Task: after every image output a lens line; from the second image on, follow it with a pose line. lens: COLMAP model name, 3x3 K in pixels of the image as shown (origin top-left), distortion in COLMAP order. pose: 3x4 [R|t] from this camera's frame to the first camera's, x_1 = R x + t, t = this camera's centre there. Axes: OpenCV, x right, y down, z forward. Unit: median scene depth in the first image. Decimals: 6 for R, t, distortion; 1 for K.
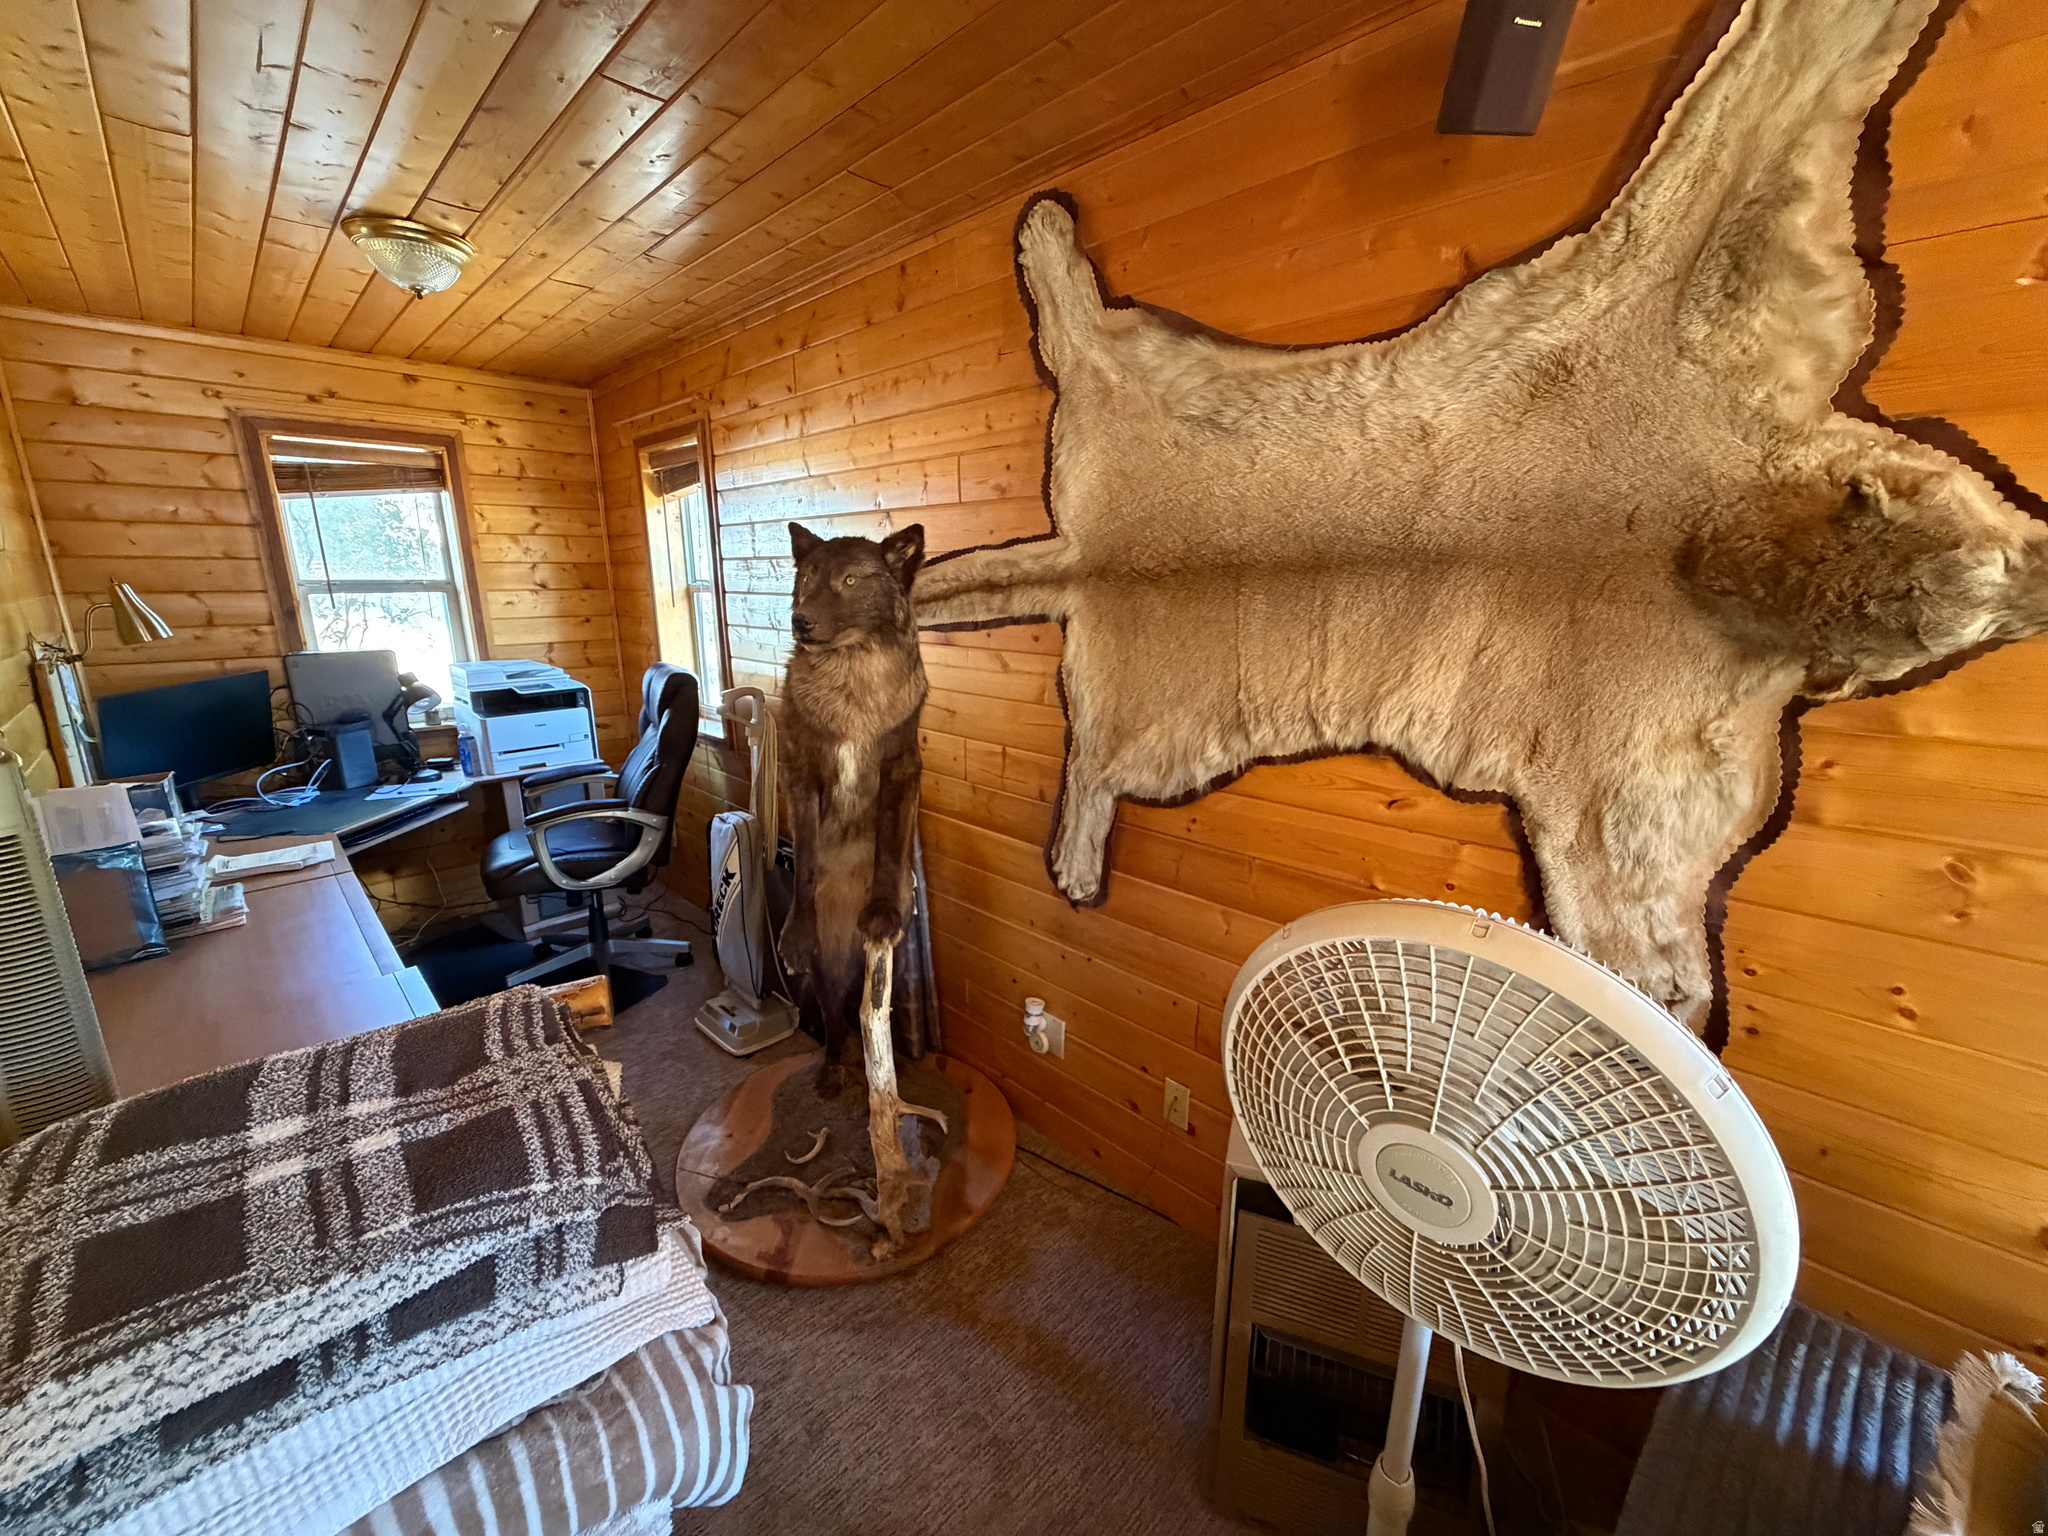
lens RADIAL K [[814.4, 0, 1021.8], [0, 814.4, 772.0], [0, 0, 1]] dist [-0.003198, 0.000594]
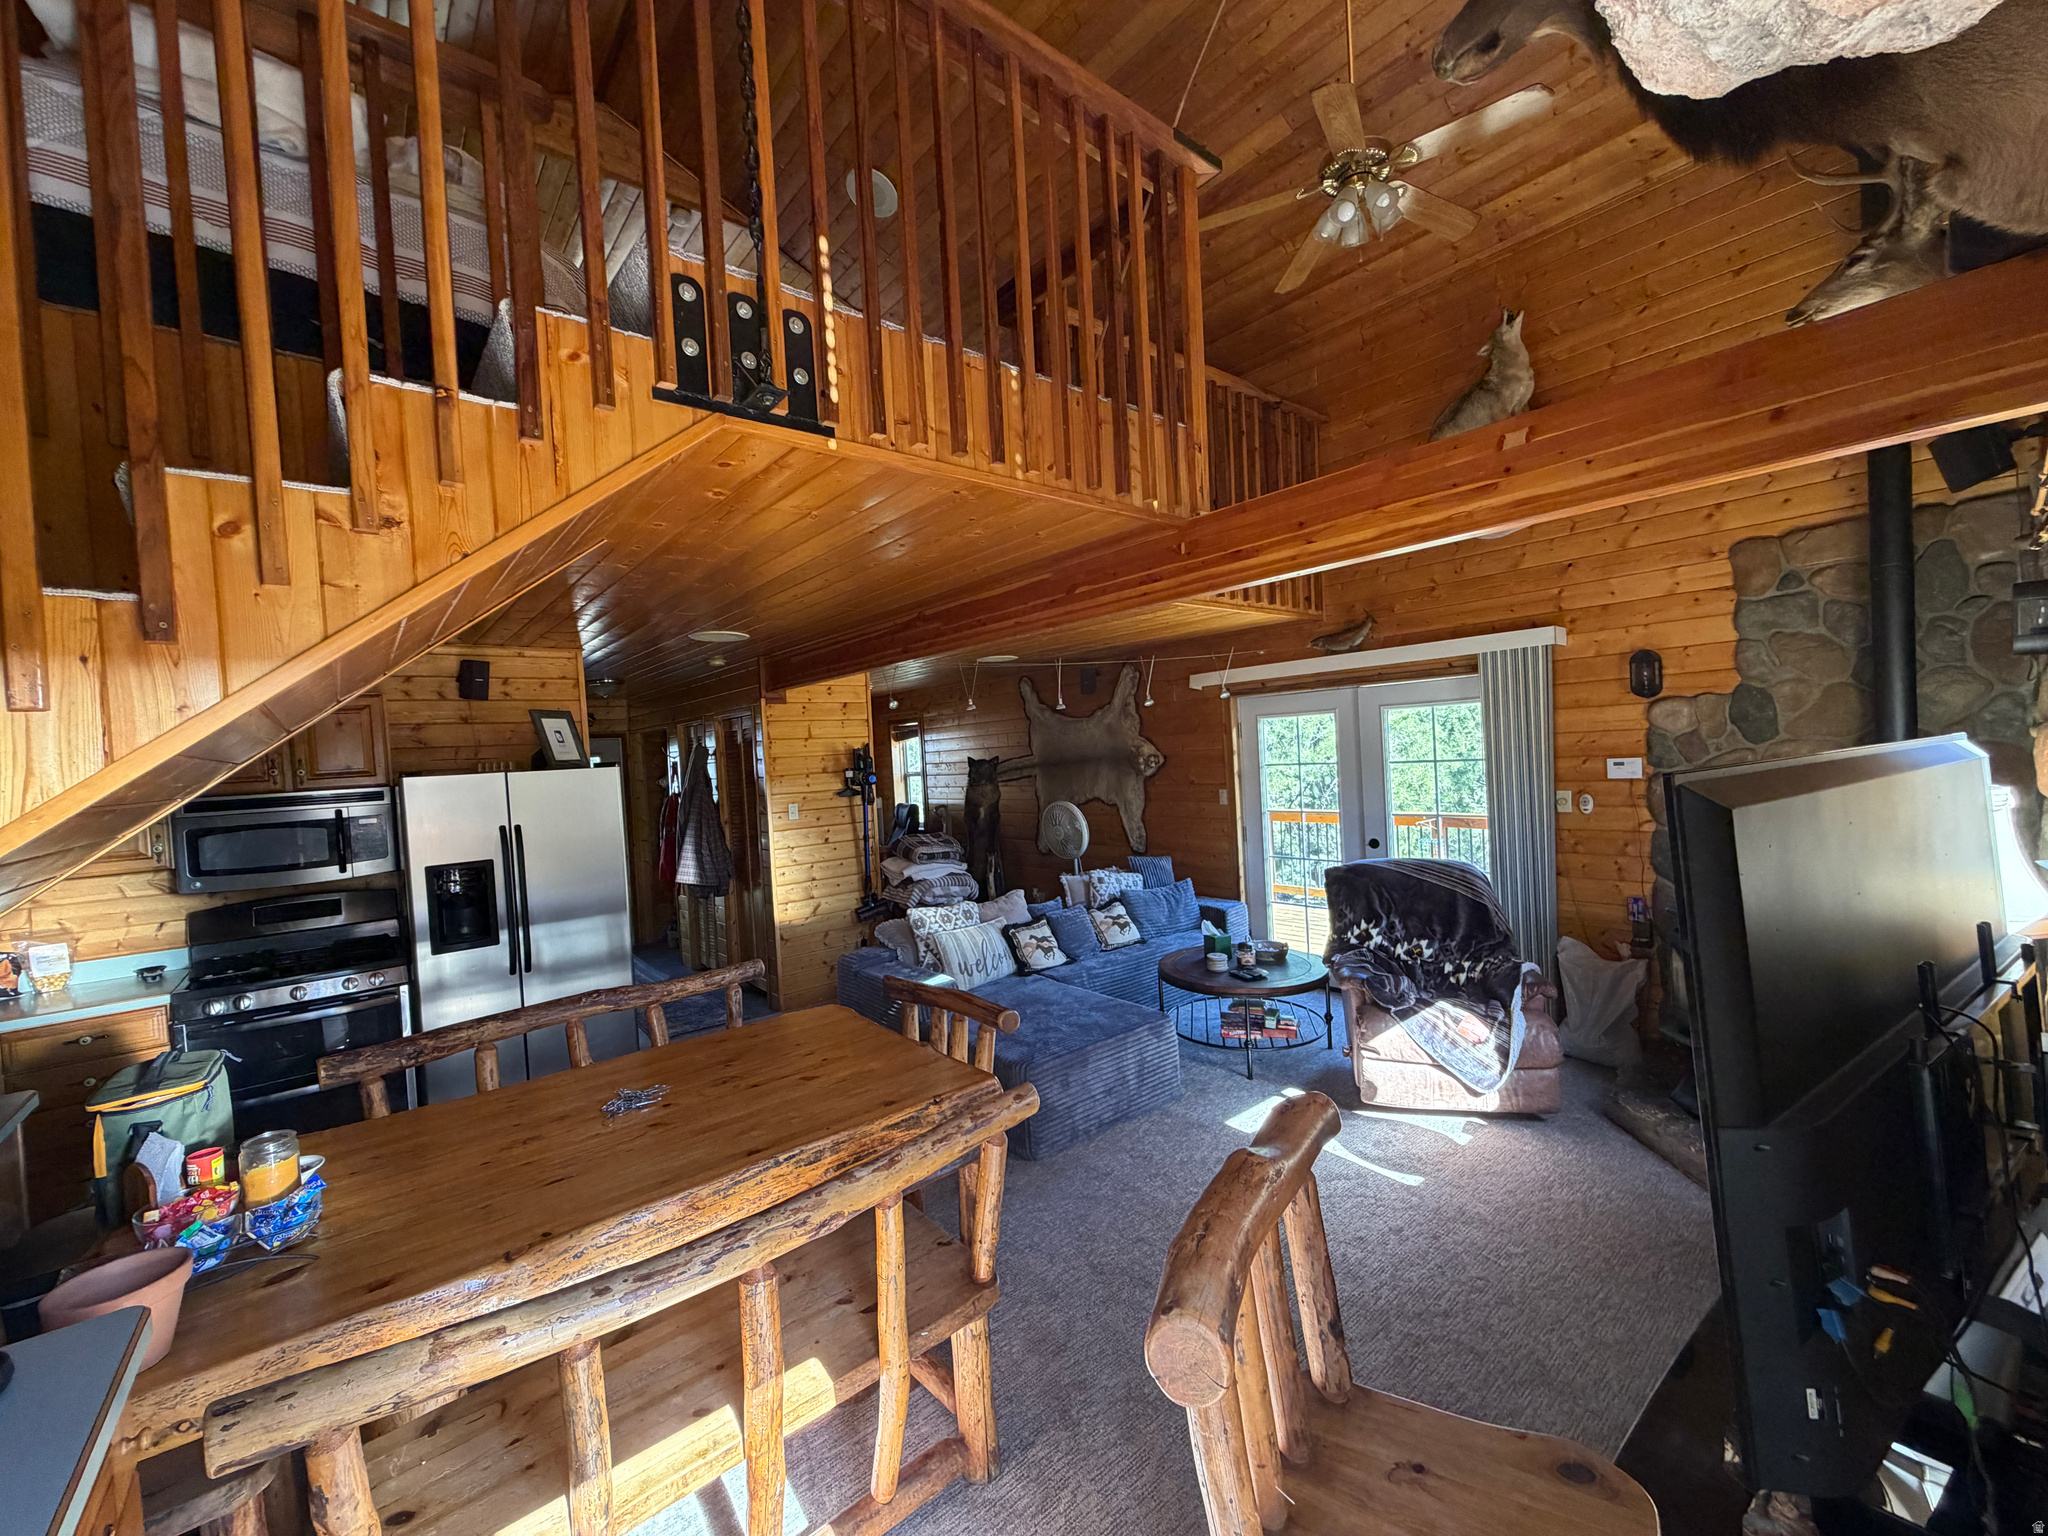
lens RADIAL K [[814.4, 0, 1025.0], [0, 814.4, 771.1], [0, 0, 1]] dist [-0.003198, 0.000594]
pose [[0.995122, -0.058096, -0.079730, 0.303049], [0.039809, 0.975959, -0.214286, 0.598540], [0.090263, 0.210067, 0.973511, -2.691204]]
